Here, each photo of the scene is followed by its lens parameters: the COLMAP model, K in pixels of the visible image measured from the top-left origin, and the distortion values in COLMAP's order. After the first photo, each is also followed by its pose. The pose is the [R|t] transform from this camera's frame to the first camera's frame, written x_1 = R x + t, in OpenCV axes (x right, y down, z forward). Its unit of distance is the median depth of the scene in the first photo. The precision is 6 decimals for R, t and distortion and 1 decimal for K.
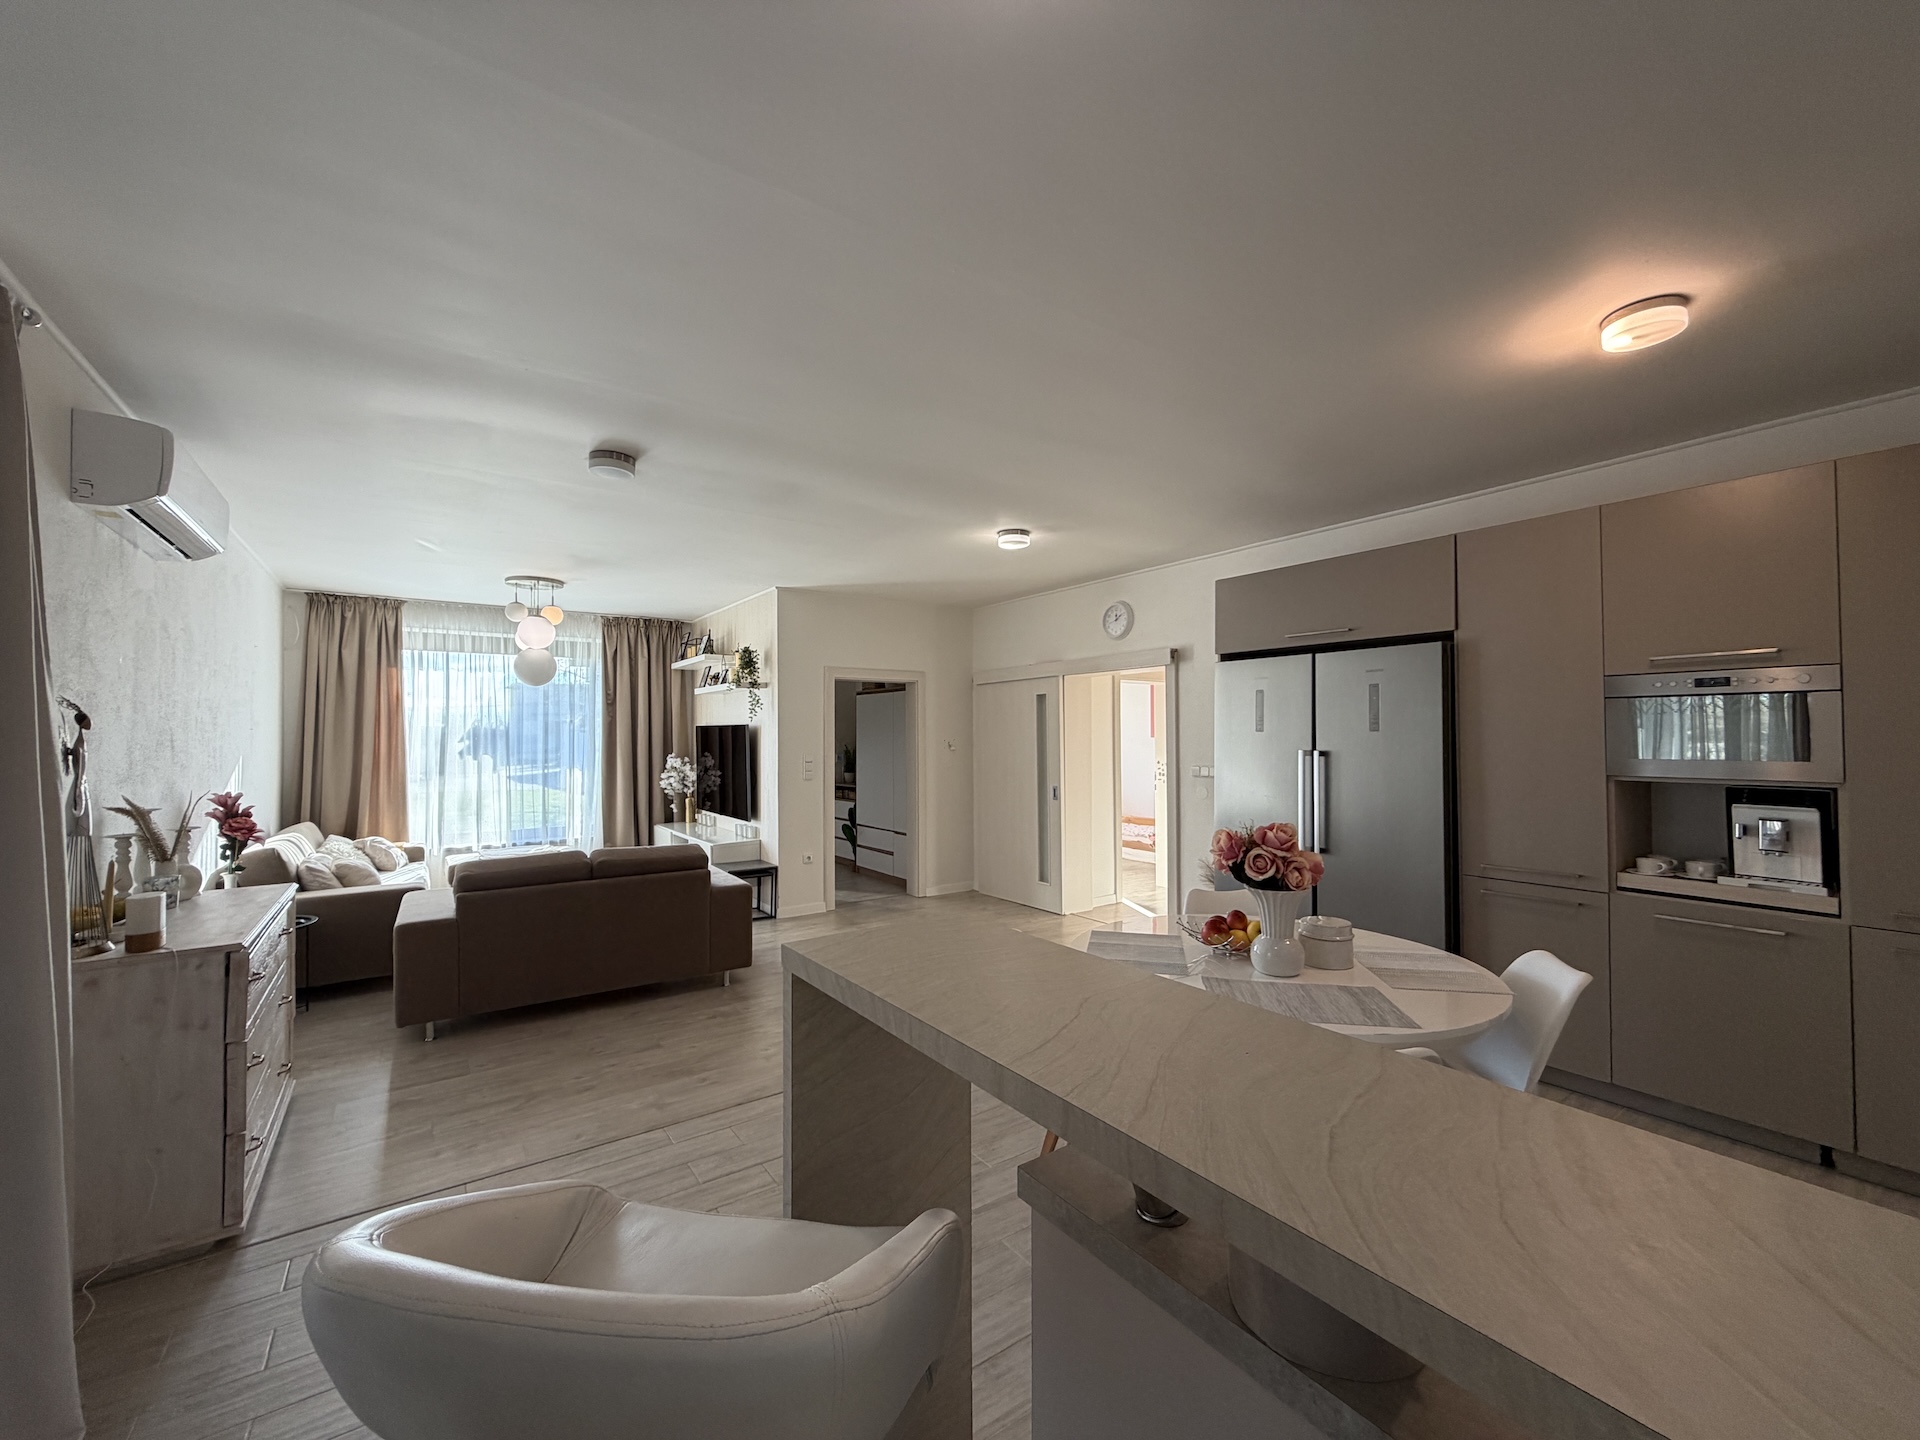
lens RADIAL K [[764.7, 0, 953.0], [0, 764.7, 716.6], [0, 0, 1]] dist [-0.001564, 0.000079]
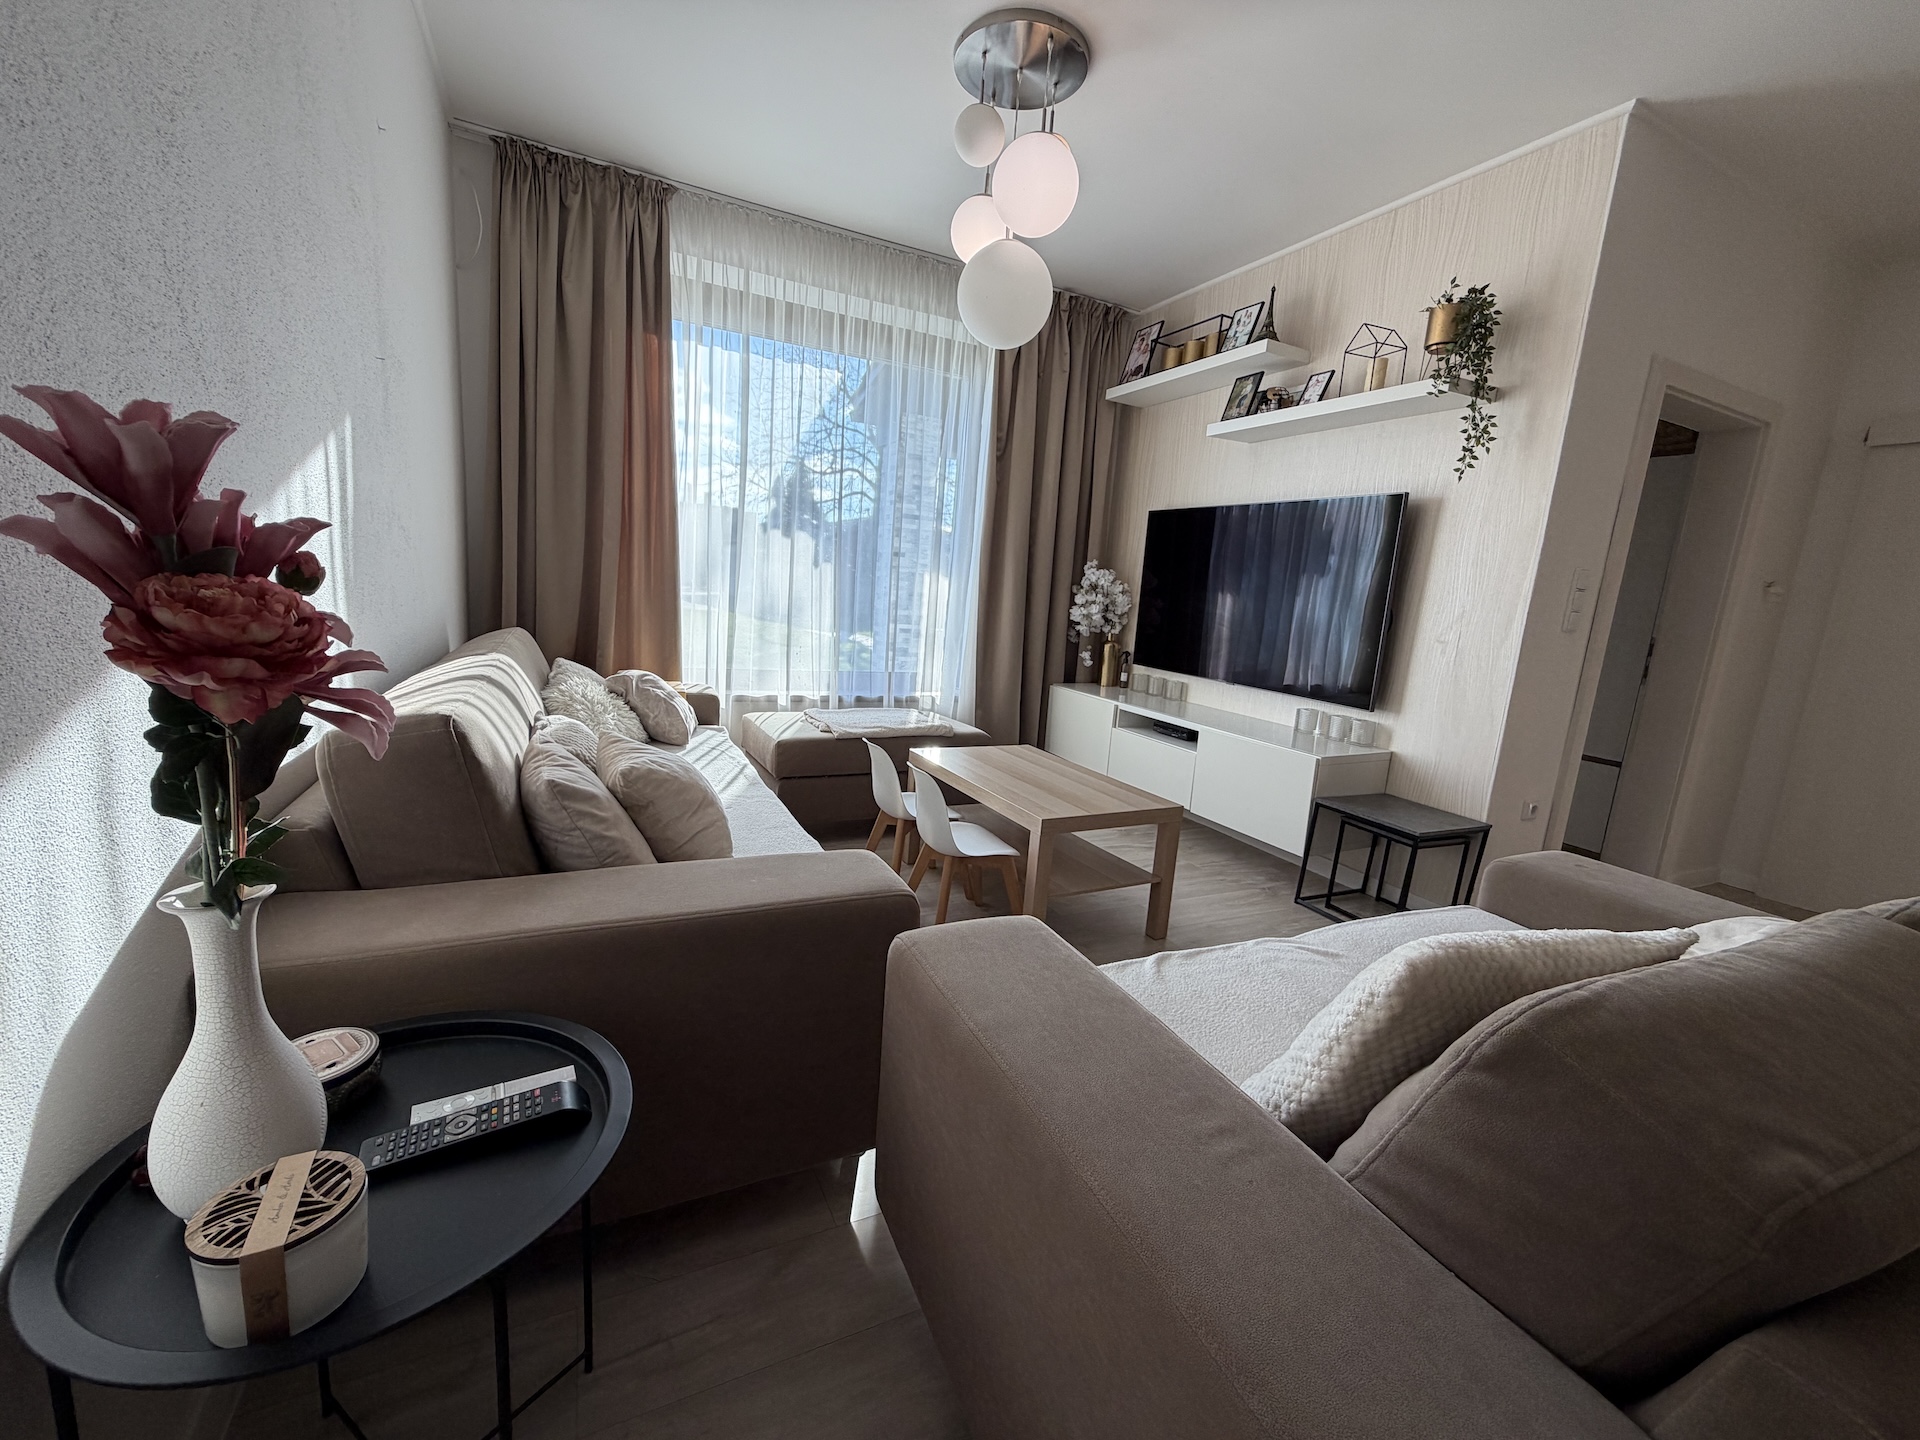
lens RADIAL K [[764.7, 0, 952.2], [0, 764.7, 712.2], [0, 0, 1]] dist [-0.001564, 0.000079]
pose [[0.983652, 0.104823, -0.146430, -0.458034], [-0.075969, 0.978775, 0.190336, 0.071437], [0.163274, -0.176100, 0.970737, 0.521884]]
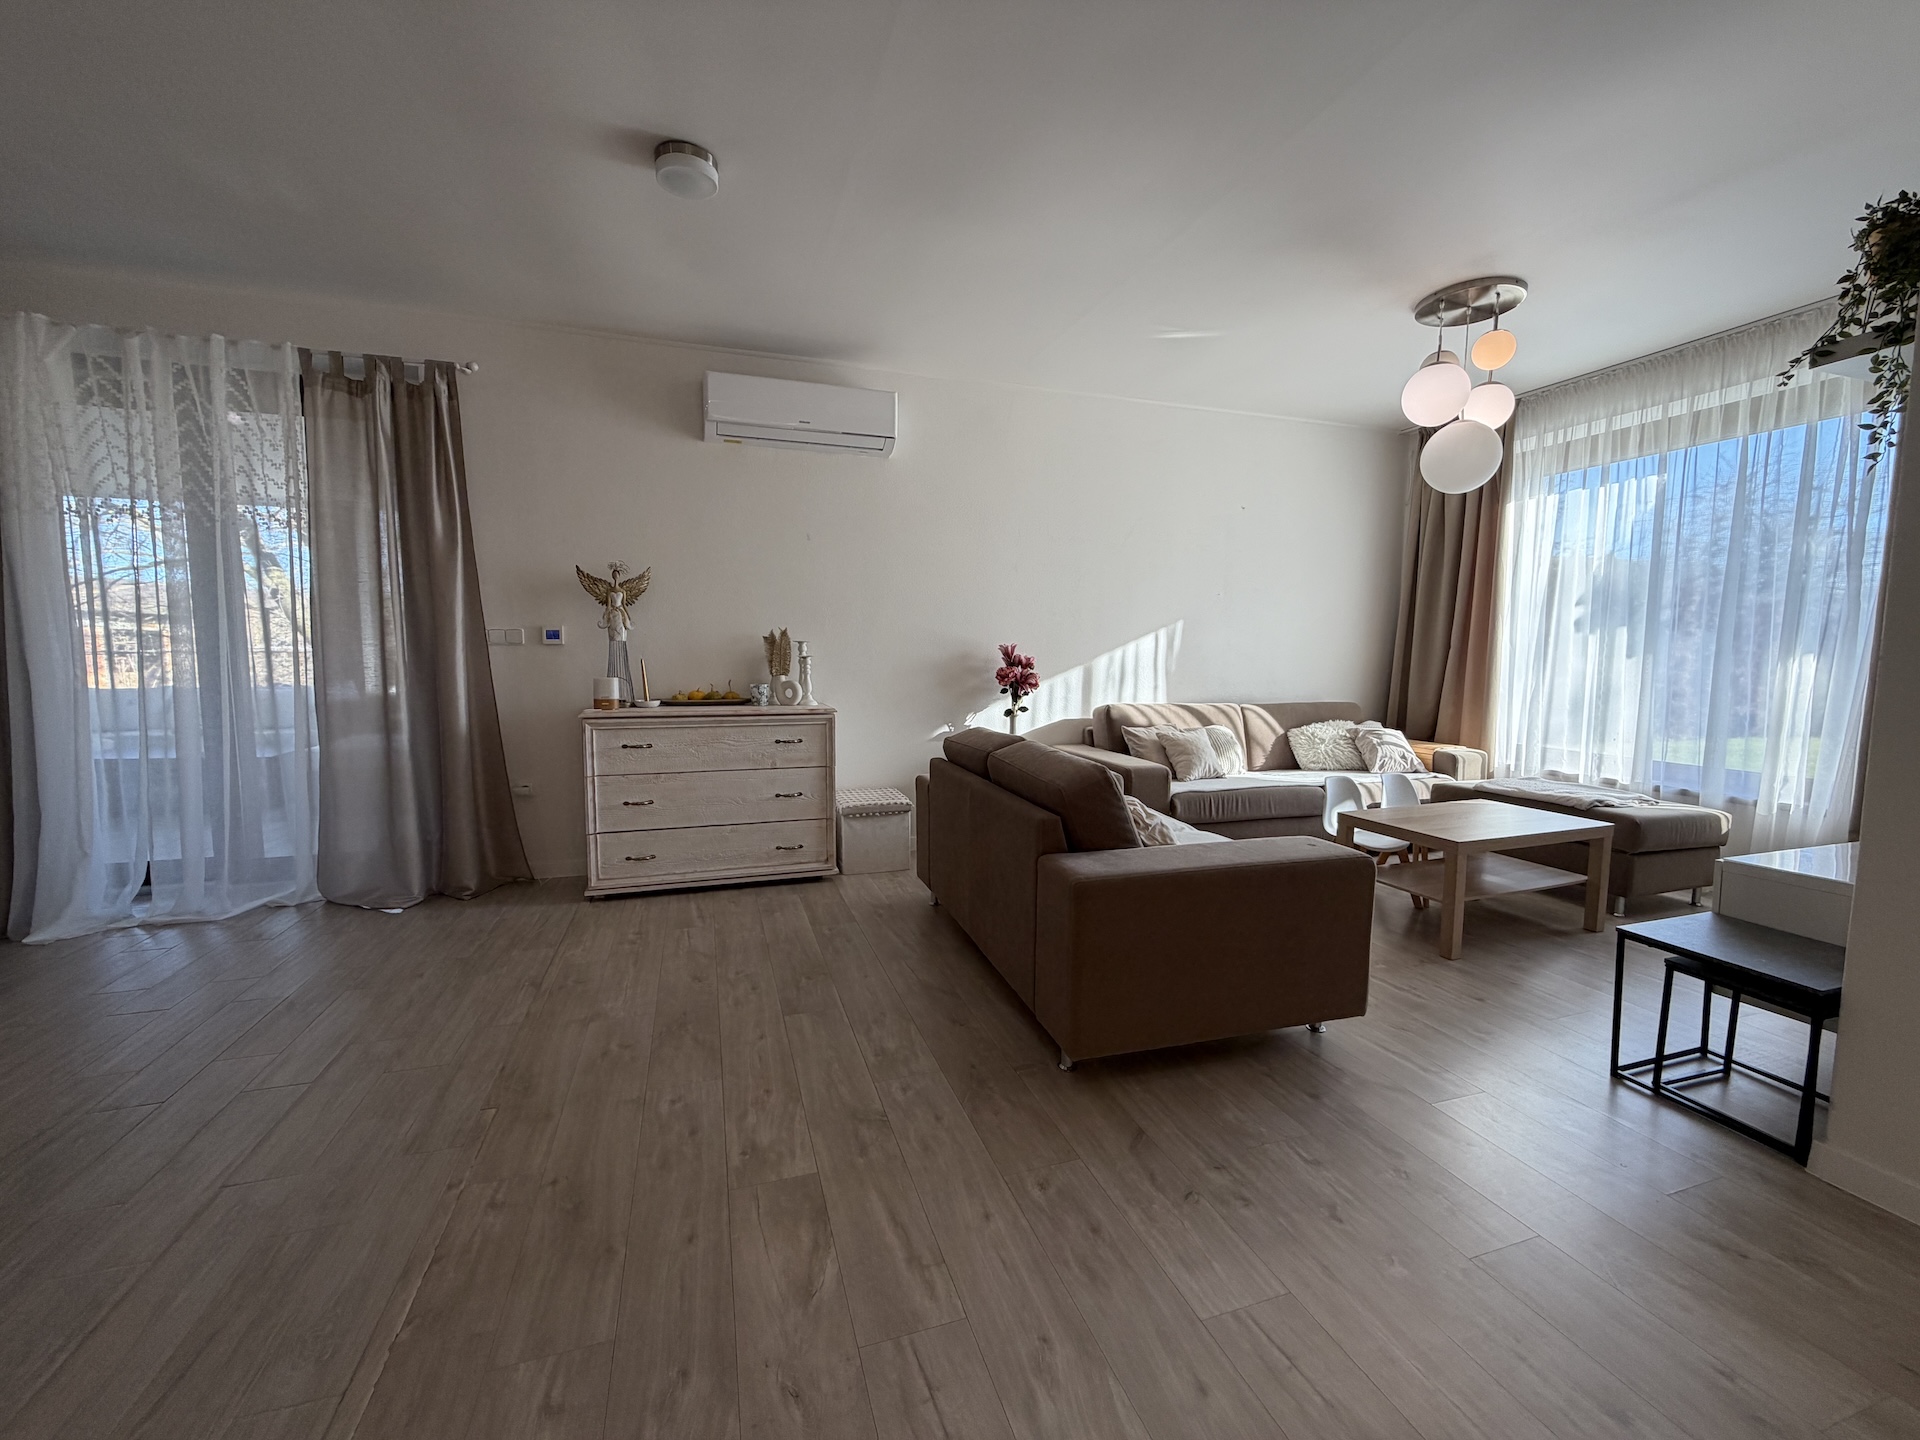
lens RADIAL K [[764.7, 0, 946.0], [0, 764.7, 722.2], [0, 0, 1]] dist [-0.001564, 0.000079]
pose [[-0.289856, 0.096907, -0.952152, 0.111449], [0.020858, 0.995264, 0.094945, 0.062849], [0.956843, 0.007660, -0.290504, 0.747952]]
